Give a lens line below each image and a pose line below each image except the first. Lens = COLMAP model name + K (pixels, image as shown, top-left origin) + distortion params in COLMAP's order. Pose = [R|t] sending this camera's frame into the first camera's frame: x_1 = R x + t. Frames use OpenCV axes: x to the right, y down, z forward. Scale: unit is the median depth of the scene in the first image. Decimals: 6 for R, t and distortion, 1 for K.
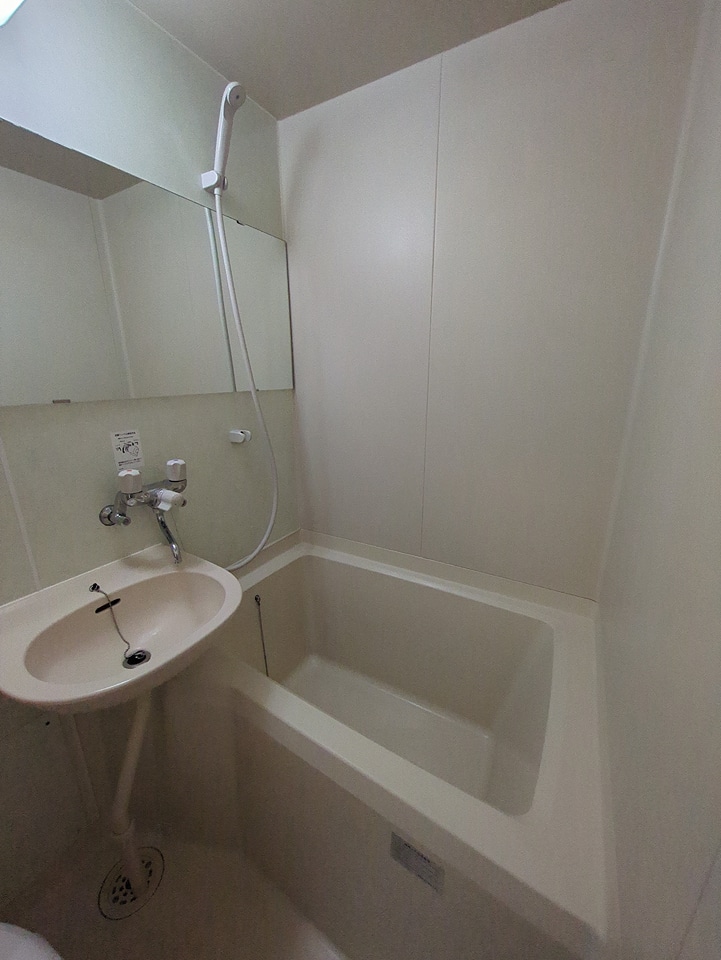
lens RADIAL K [[379.5, 0, 360.5], [0, 379.5, 480.0], [0, 0, 1]] dist [-0.010536, 0.003418]
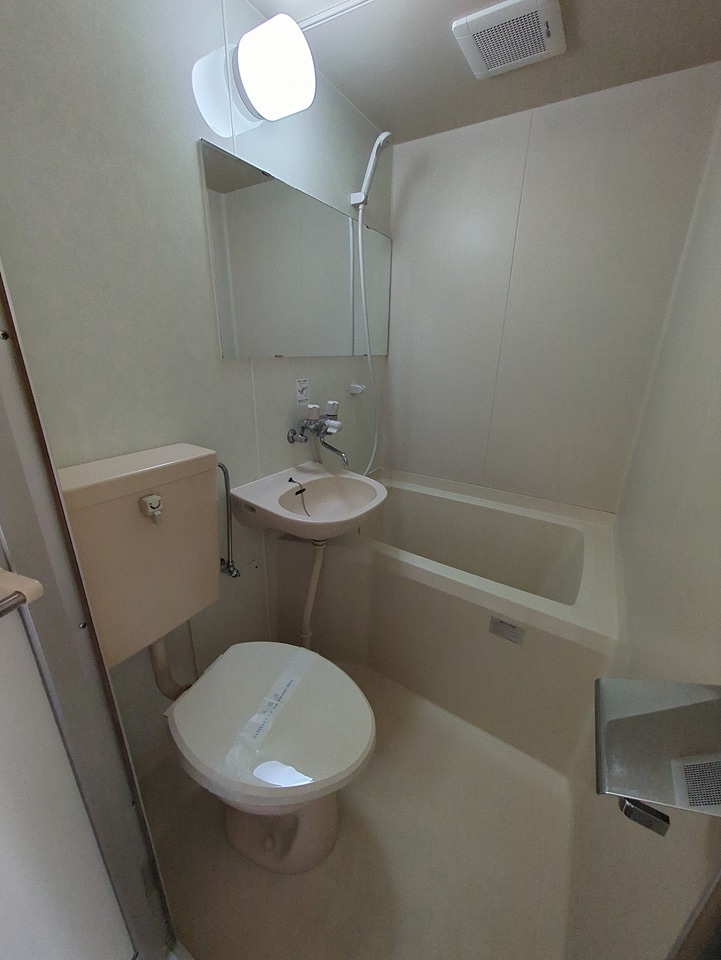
lens RADIAL K [[379.5, 0, 360.5], [0, 379.5, 480.0], [0, 0, 1]] dist [-0.010536, 0.003418]
pose [[0.999313, 0.031681, -0.019229, -0.345034], [-0.030382, 0.997459, 0.064442, 0.154917], [0.021221, -0.063814, 0.997736, -0.476439]]
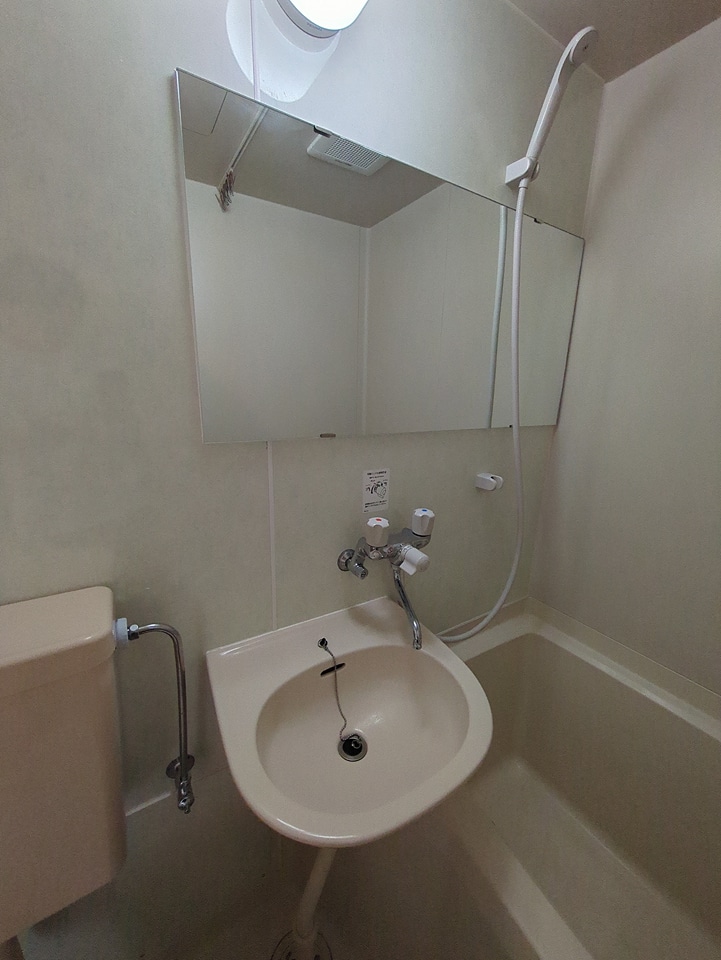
lens RADIAL K [[379.5, 0, 360.5], [0, 379.5, 480.0], [0, 0, 1]] dist [-0.010536, 0.003418]
pose [[0.880642, 0.146295, -0.450629, -0.246857], [-0.162149, 0.986760, 0.003469, -0.098734], [0.445170, 0.070014, 0.892705, 0.189074]]
